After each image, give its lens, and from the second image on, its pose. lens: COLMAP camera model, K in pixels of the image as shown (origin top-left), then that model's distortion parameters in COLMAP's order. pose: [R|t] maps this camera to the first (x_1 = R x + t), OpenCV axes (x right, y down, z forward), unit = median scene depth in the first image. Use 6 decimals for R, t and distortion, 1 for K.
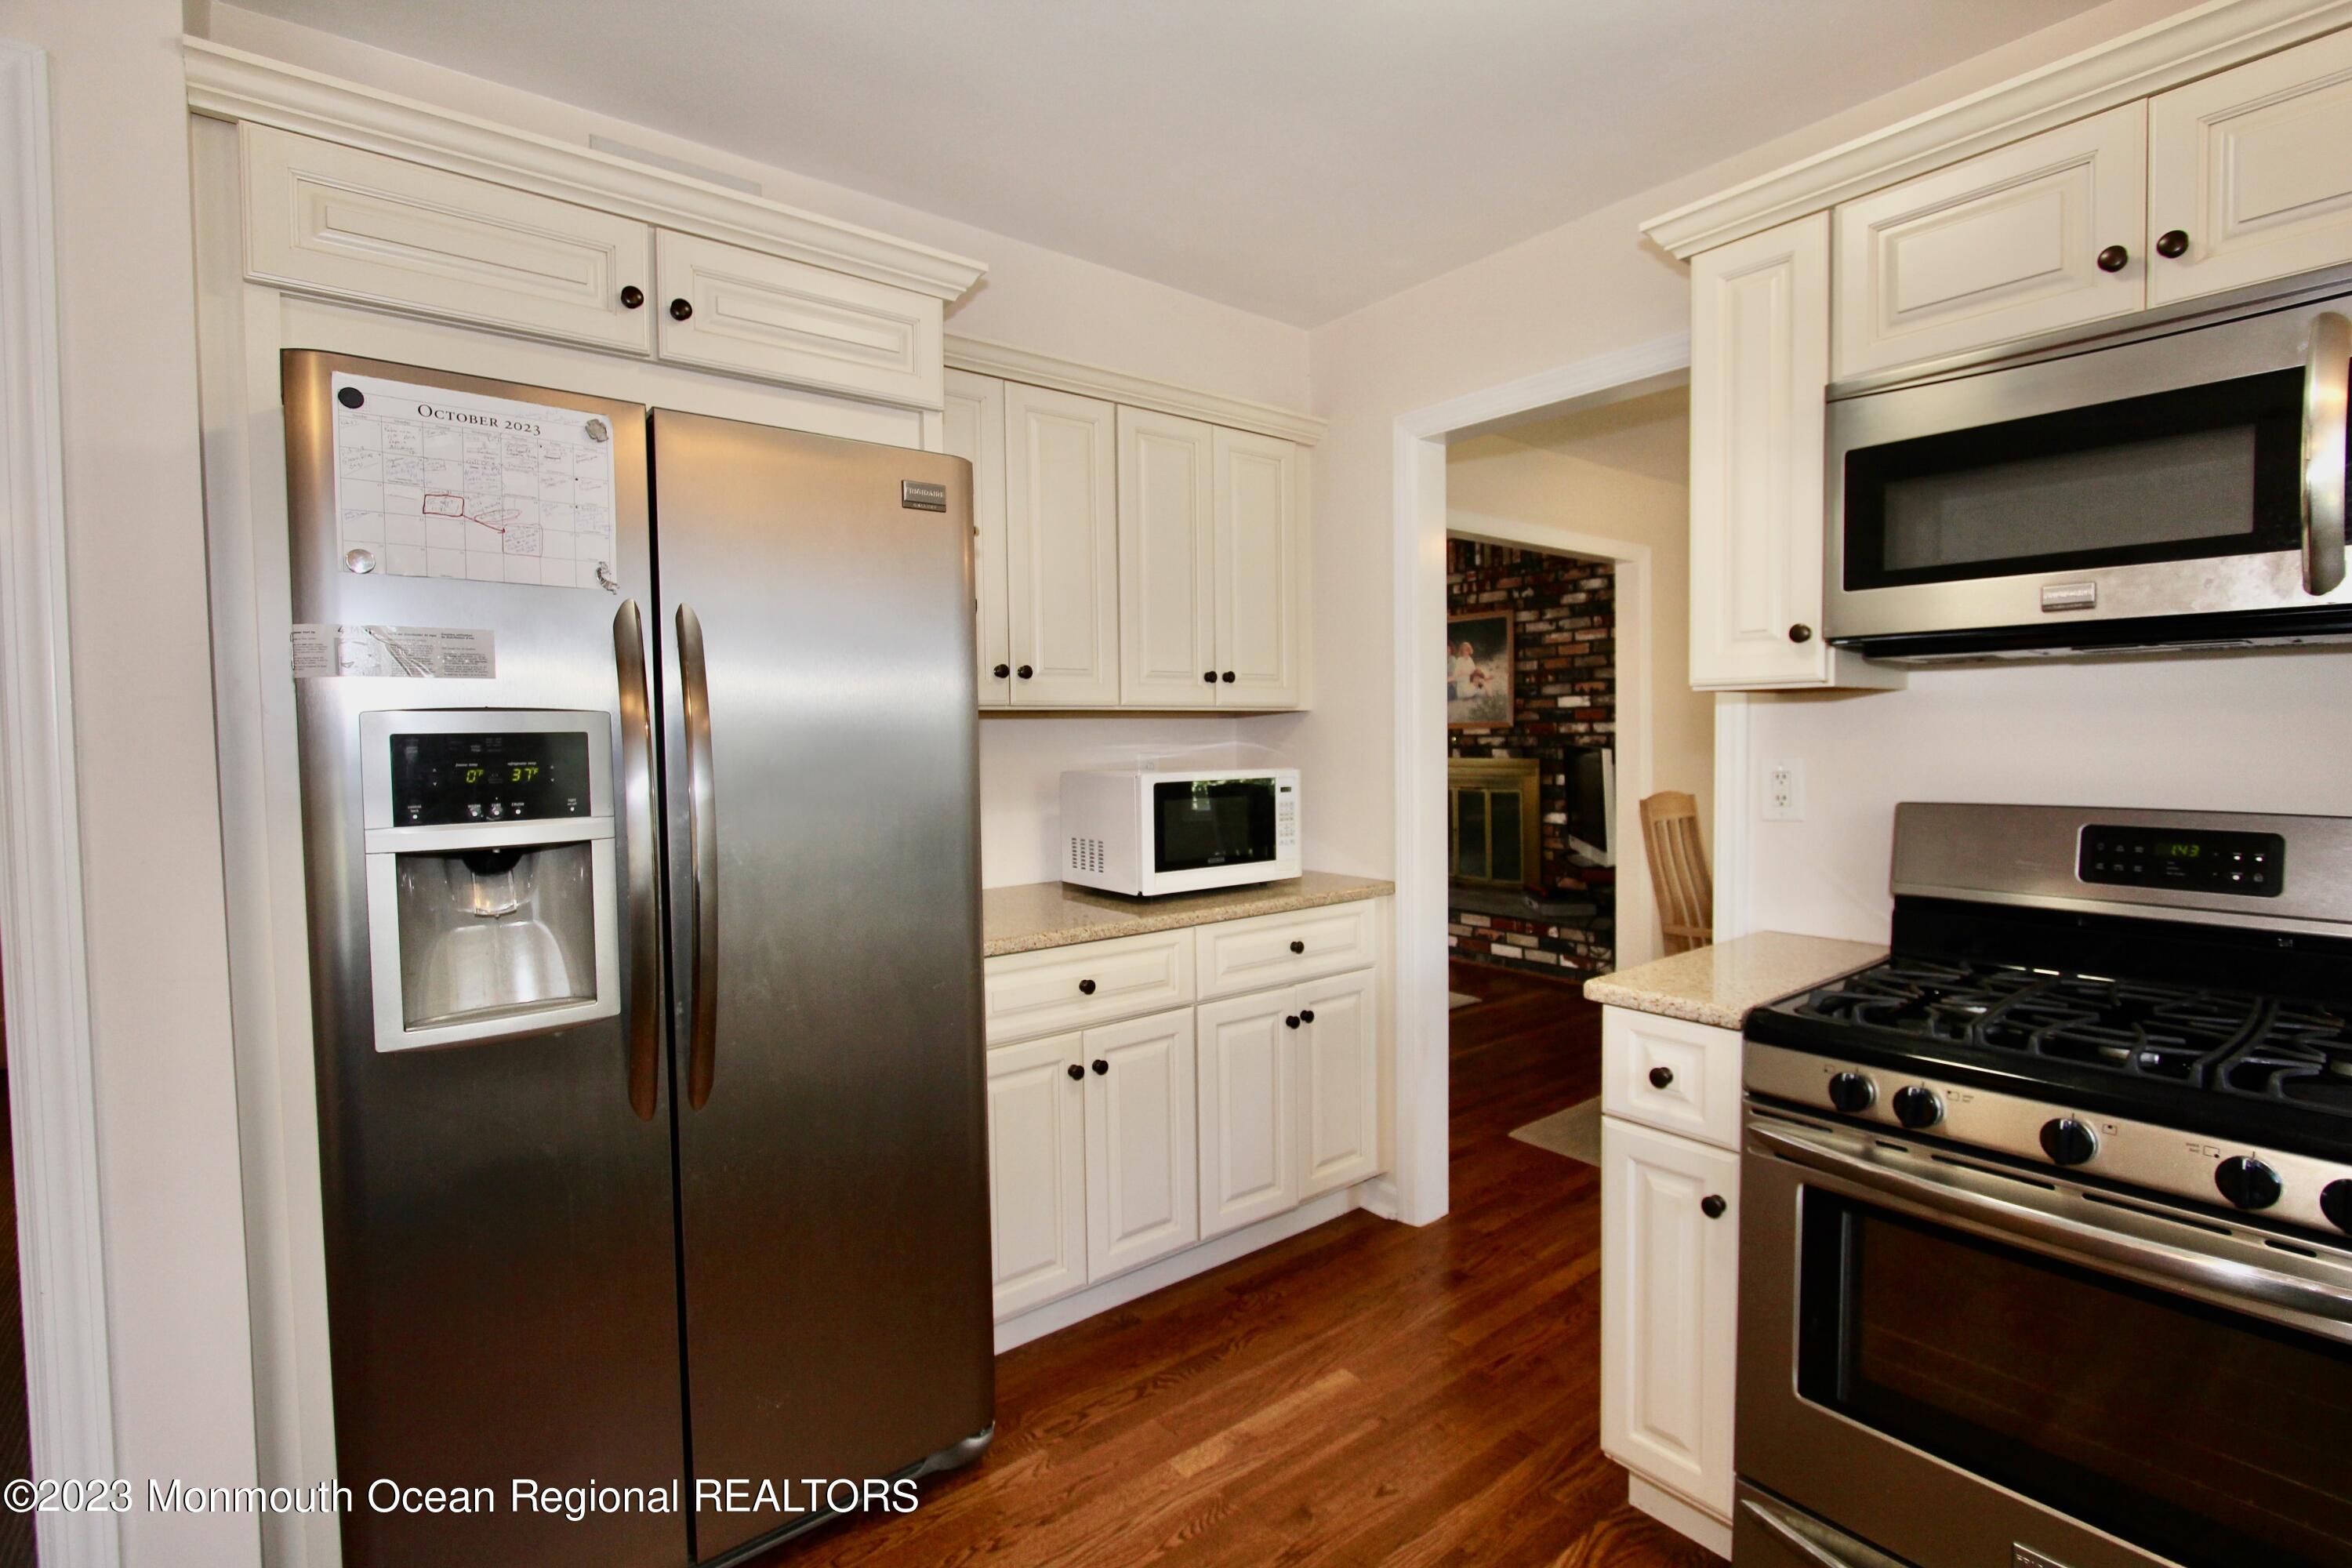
lens RADIAL K [[1078.6, 0, 1193.0], [0, 1078.6, 772.8], [0, 0, 1]] dist [-0.014663, 0.000411]
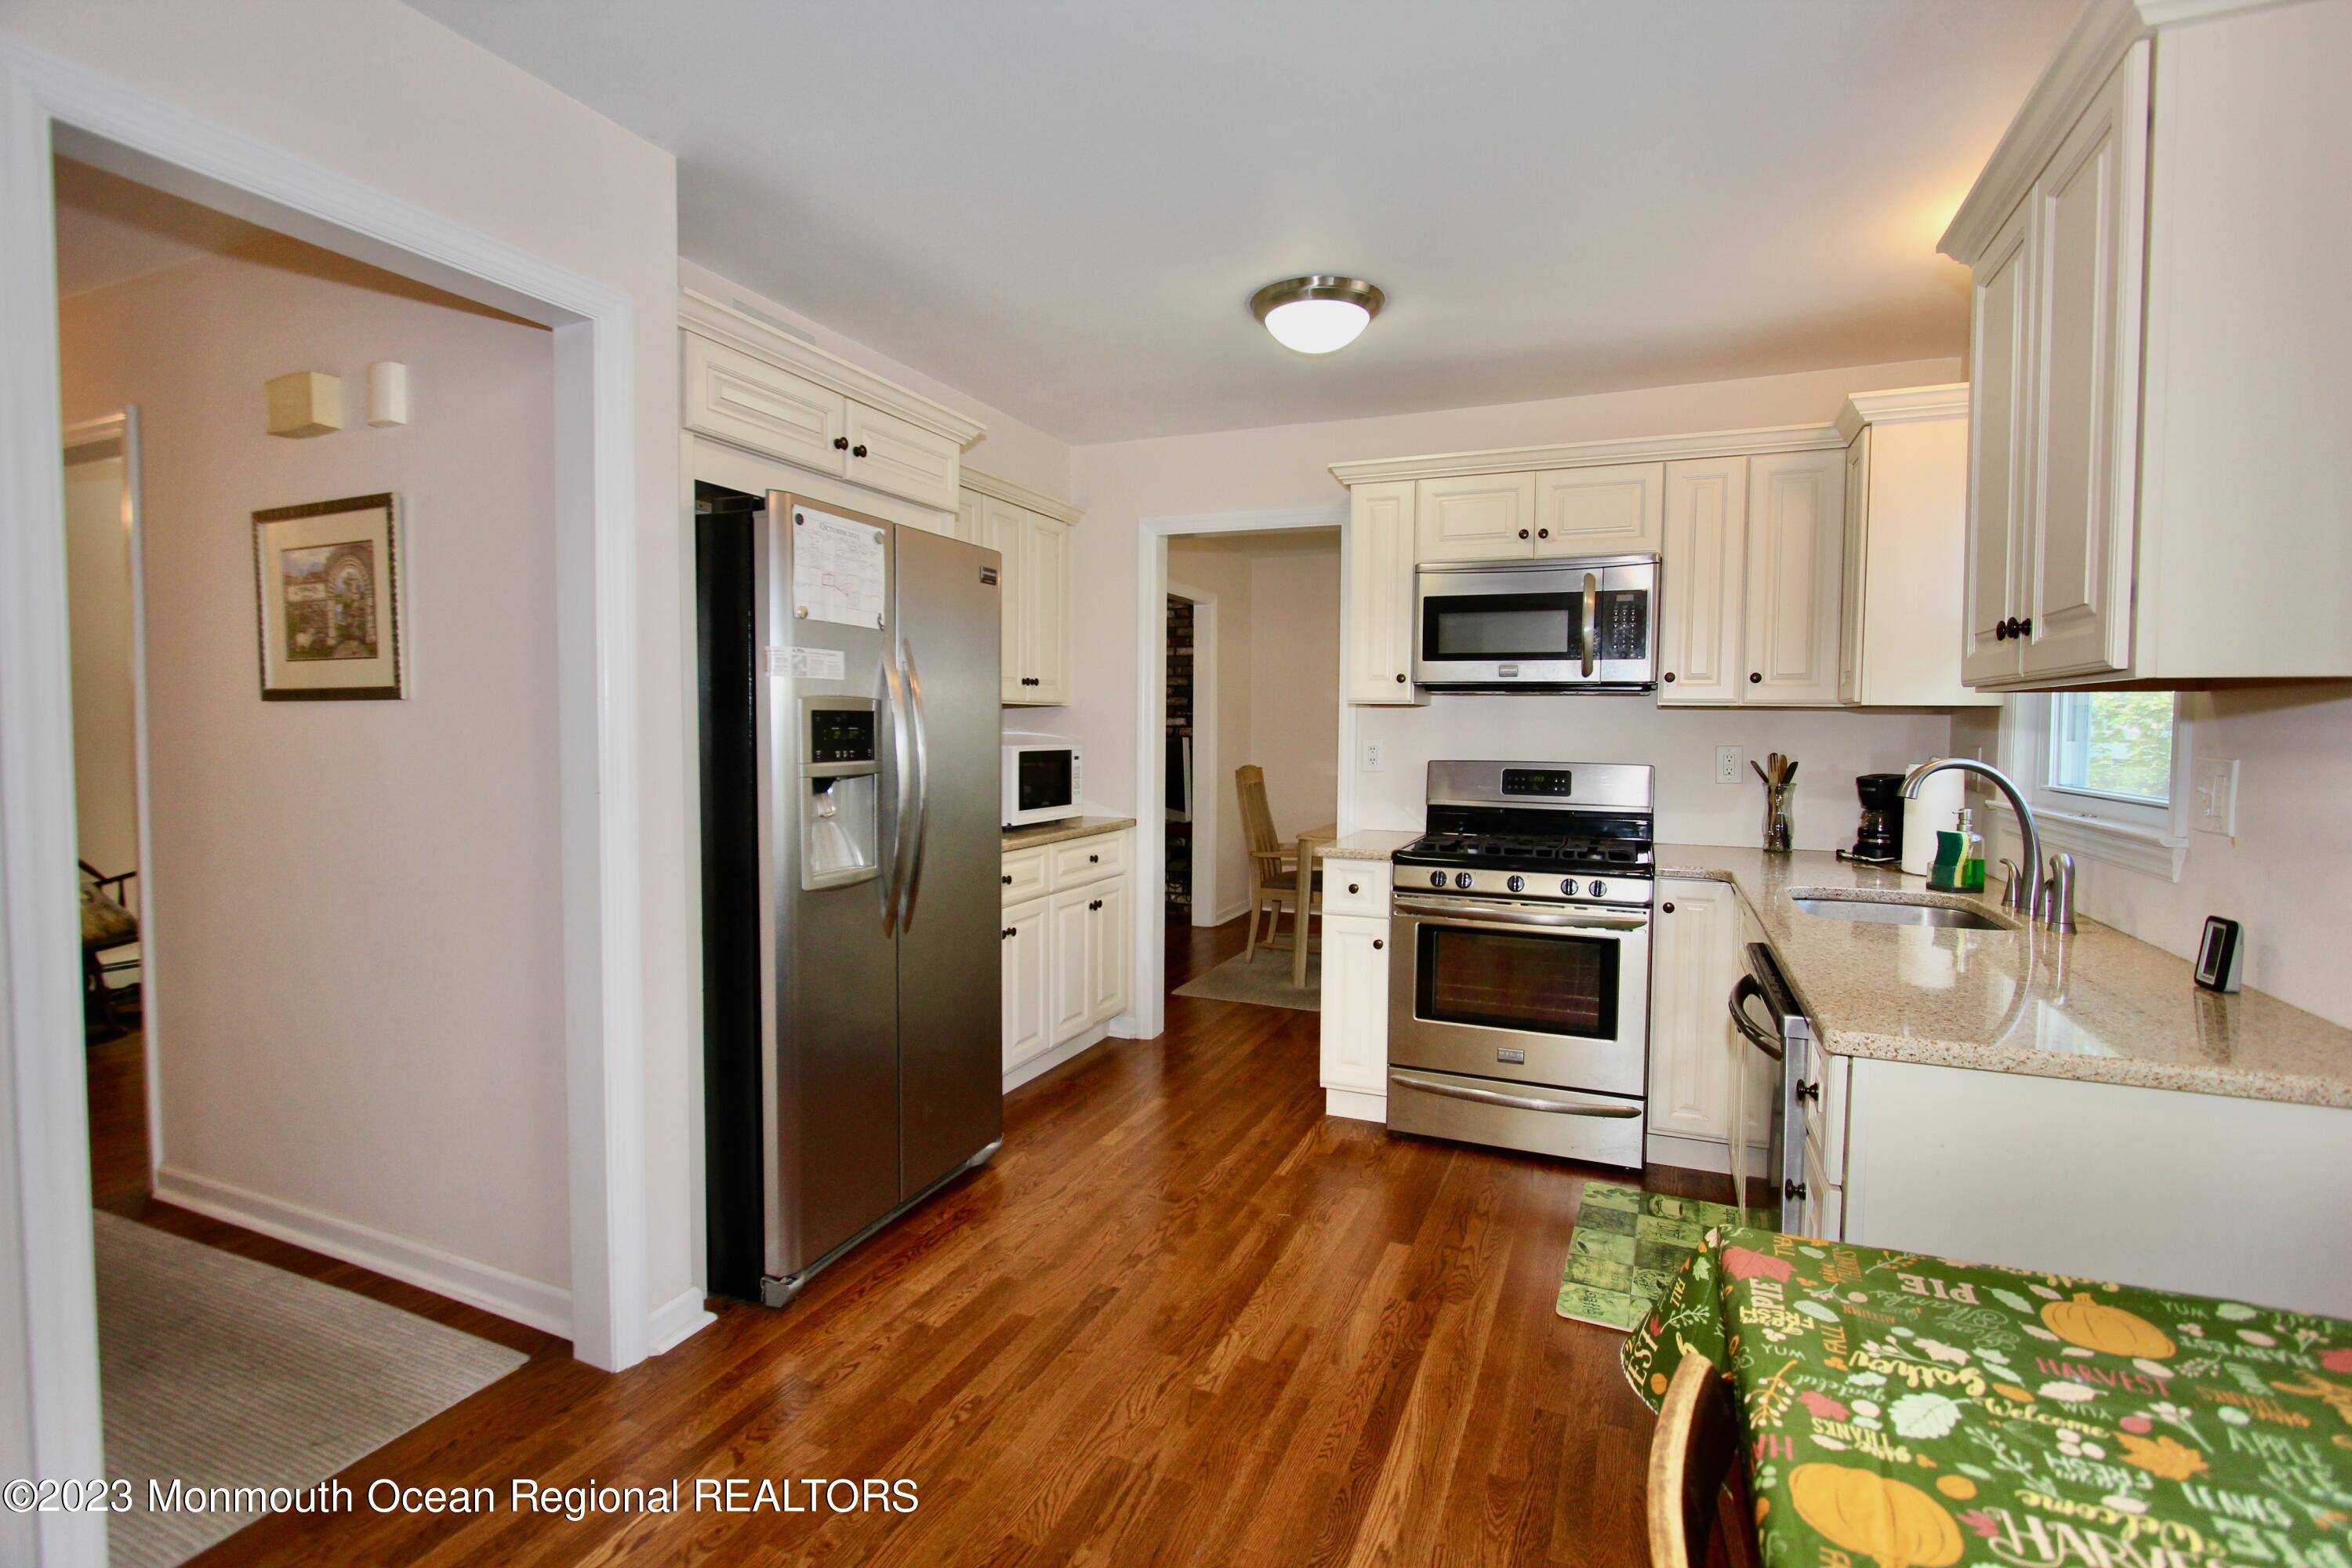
lens RADIAL K [[1078.6, 0, 1193.0], [0, 1078.6, 772.8], [0, 0, 1]] dist [-0.014663, 0.000411]
pose [[0.877593, -0.001531, 0.479405, -0.825753], [-0.002109, 0.999973, 0.007053, 0.042119], [-0.479403, -0.007201, 0.877566, -0.677341]]
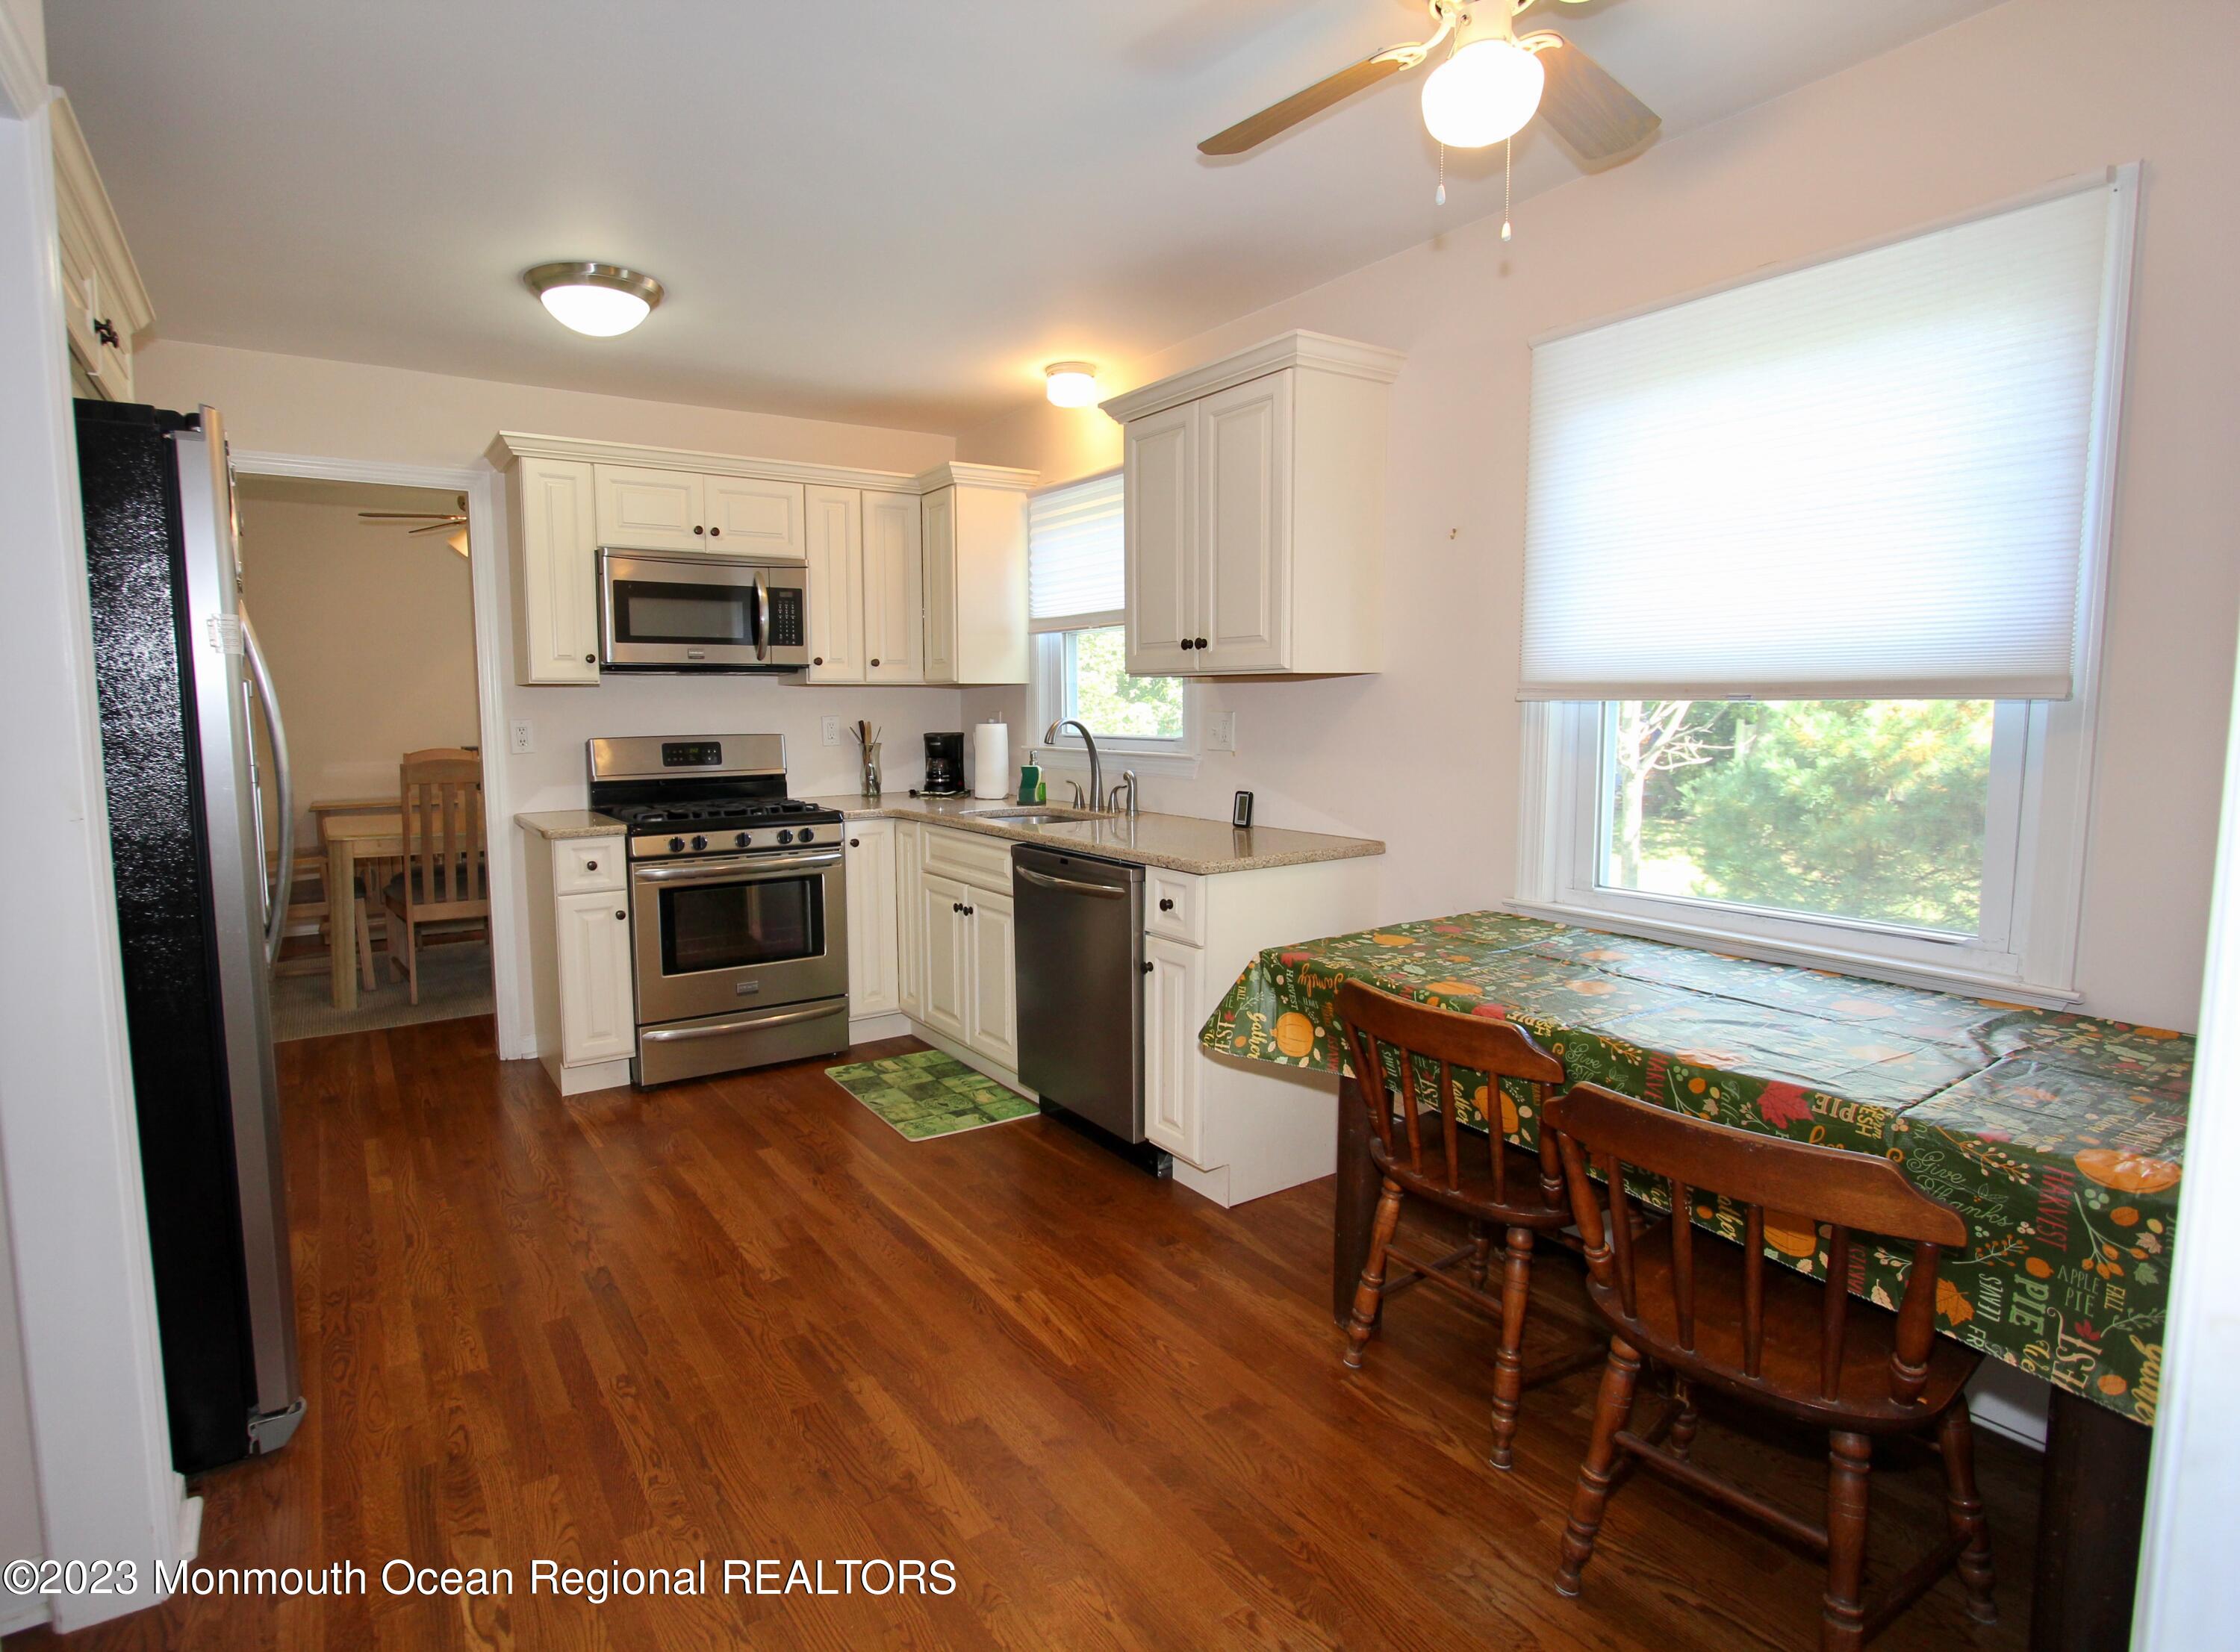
lens RADIAL K [[1142.1, 0, 1008.4], [0, 1142.1, 813.2], [0, 0, 1]] dist [-0.002668, -0.000882]
pose [[0.129745, -0.088564, 0.987584, -1.652435], [0.044811, 0.995509, 0.083387, 0.025421], [-0.990534, 0.033436, 0.133131, -0.126156]]
